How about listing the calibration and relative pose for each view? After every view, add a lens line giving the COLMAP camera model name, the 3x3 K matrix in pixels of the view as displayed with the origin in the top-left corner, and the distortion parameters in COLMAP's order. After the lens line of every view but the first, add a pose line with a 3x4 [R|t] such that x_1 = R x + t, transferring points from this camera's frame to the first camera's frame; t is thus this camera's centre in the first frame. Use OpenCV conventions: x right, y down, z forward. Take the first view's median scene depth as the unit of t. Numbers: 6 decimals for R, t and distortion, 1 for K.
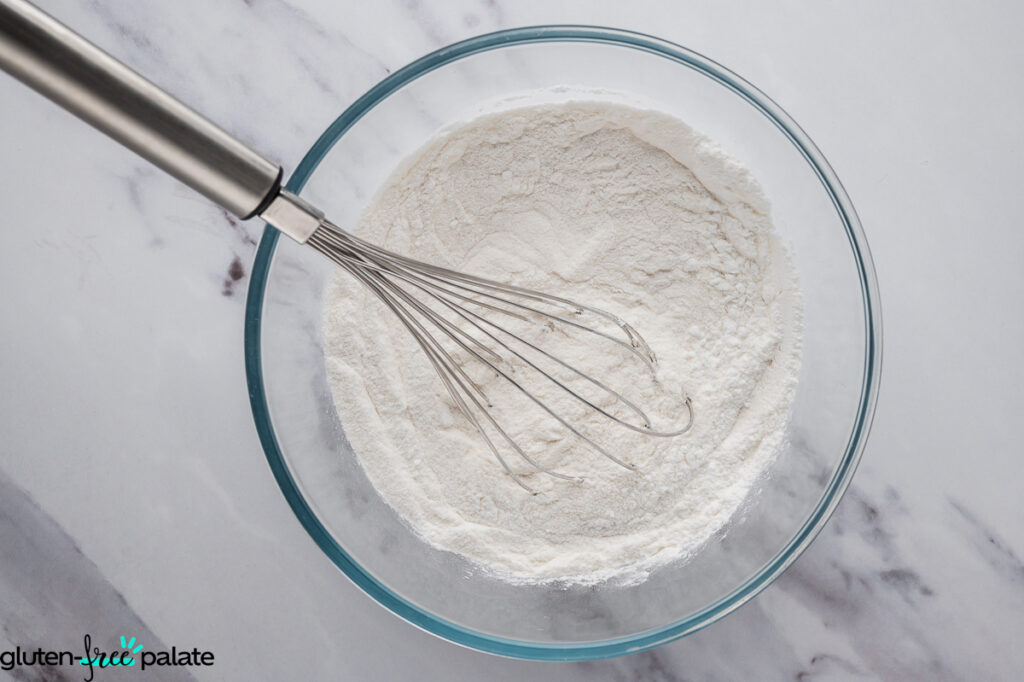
lens RADIAL K [[1709.7, 0, 512.0], [0, 1709.7, 341.0], [0, 0, 1]] dist [-0.005074, -0.030176]
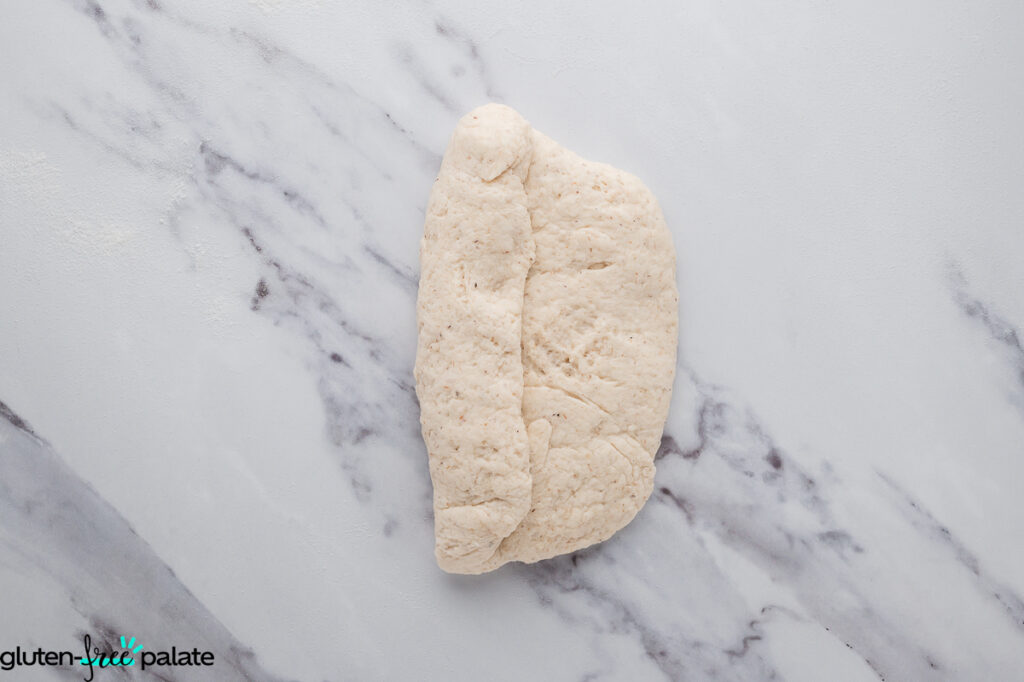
lens RADIAL K [[1709.7, 0, 512.0], [0, 1709.7, 341.0], [0, 0, 1]] dist [-0.005074, -0.030176]
pose [[0.999714, -0.023593, 0.003808, 0.004283], [0.023600, 0.999720, -0.001667, 0.000270], [-0.003767, 0.001756, 0.999991, -0.171281]]
